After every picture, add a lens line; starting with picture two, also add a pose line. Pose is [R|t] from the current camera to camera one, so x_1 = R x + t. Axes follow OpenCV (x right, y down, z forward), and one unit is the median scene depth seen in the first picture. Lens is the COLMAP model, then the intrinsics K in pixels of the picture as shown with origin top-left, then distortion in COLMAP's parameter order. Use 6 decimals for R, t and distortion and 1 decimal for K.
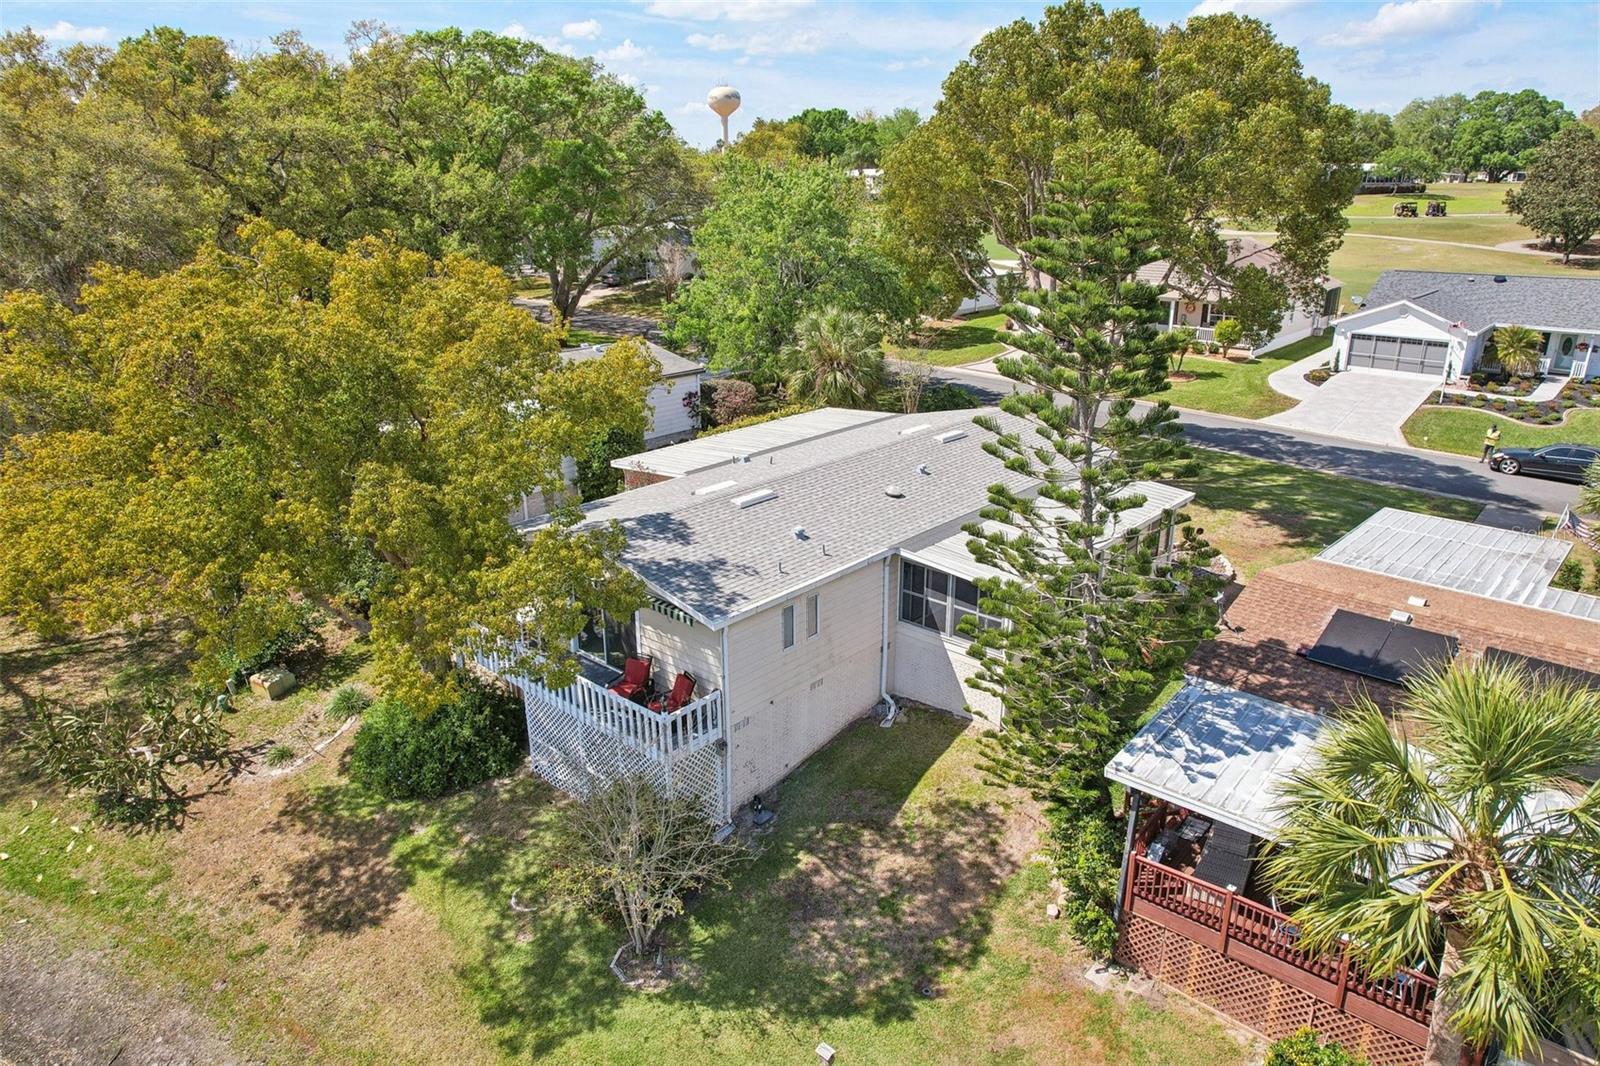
lens RADIAL K [[1021.0, 0, 800.0], [0, 1021.0, 533.0], [0, 0, 1]] dist [-0.073968, 0.064973]
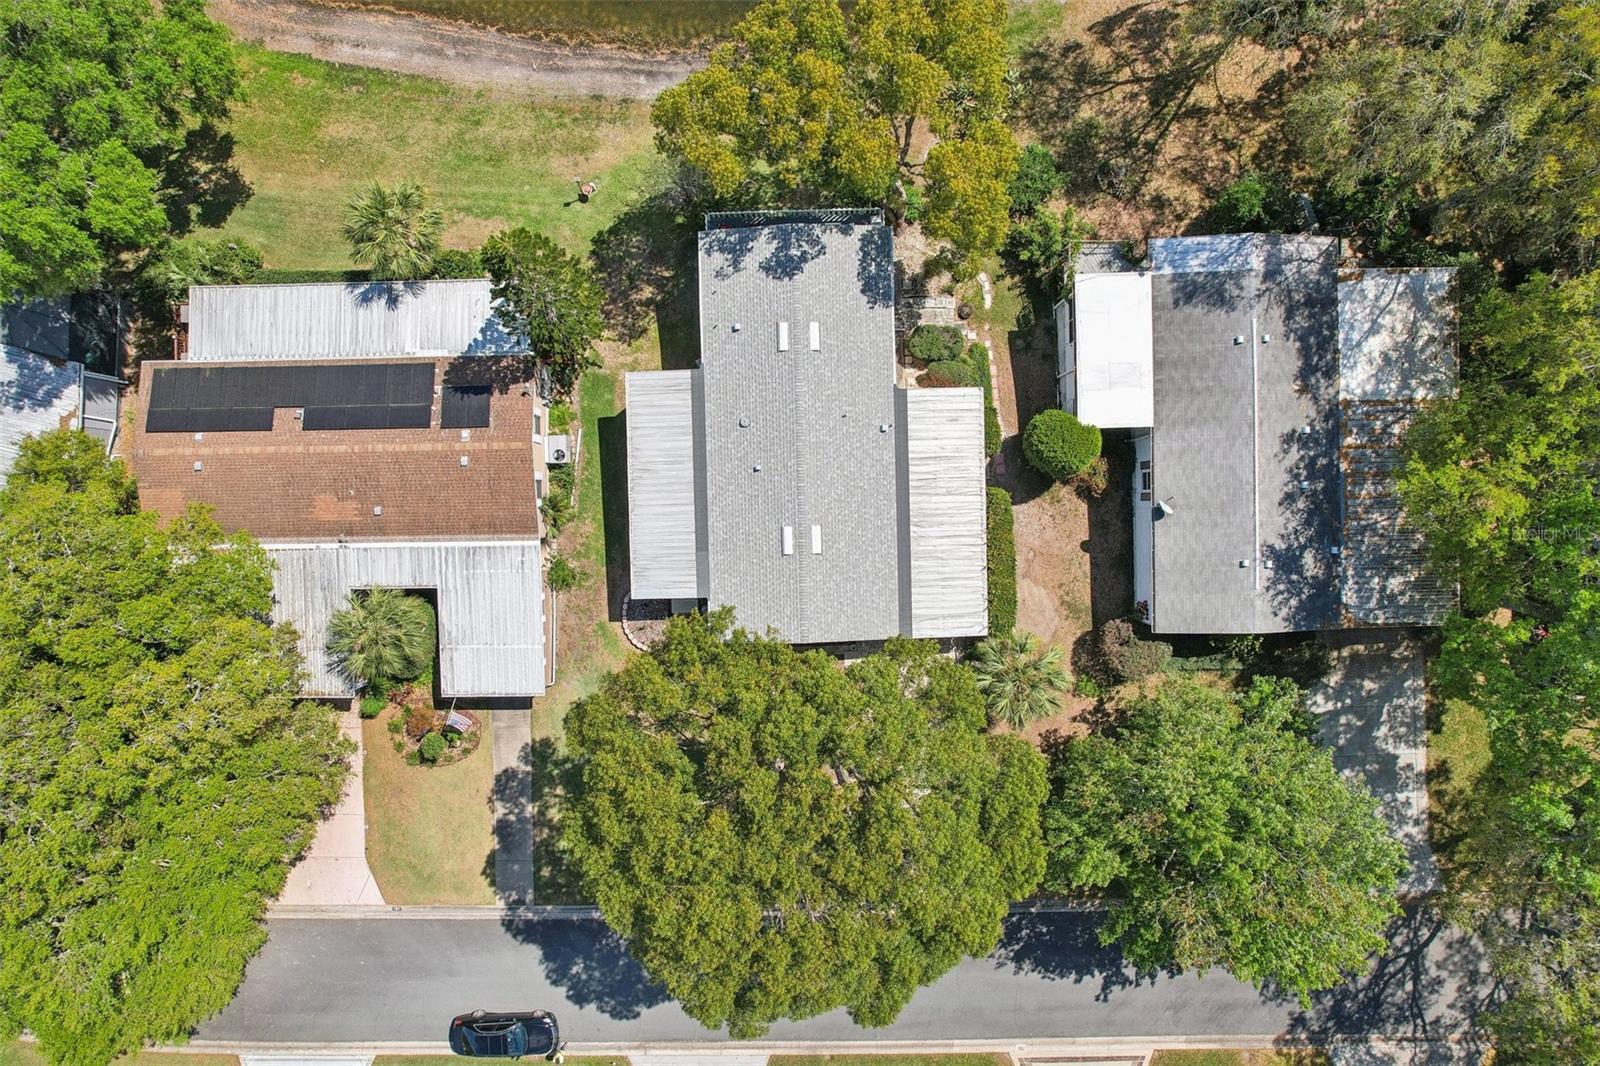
lens RADIAL K [[1021.0, 0, 800.0], [0, 1021.0, 533.0], [0, 0, 1]] dist [-0.073968, 0.064973]
pose [[-0.740357, 0.671992, 0.017298, 0.158876], [-0.222951, -0.269746, 0.936766, -2.227678], [0.634165, 0.689684, 0.349529, 0.844928]]
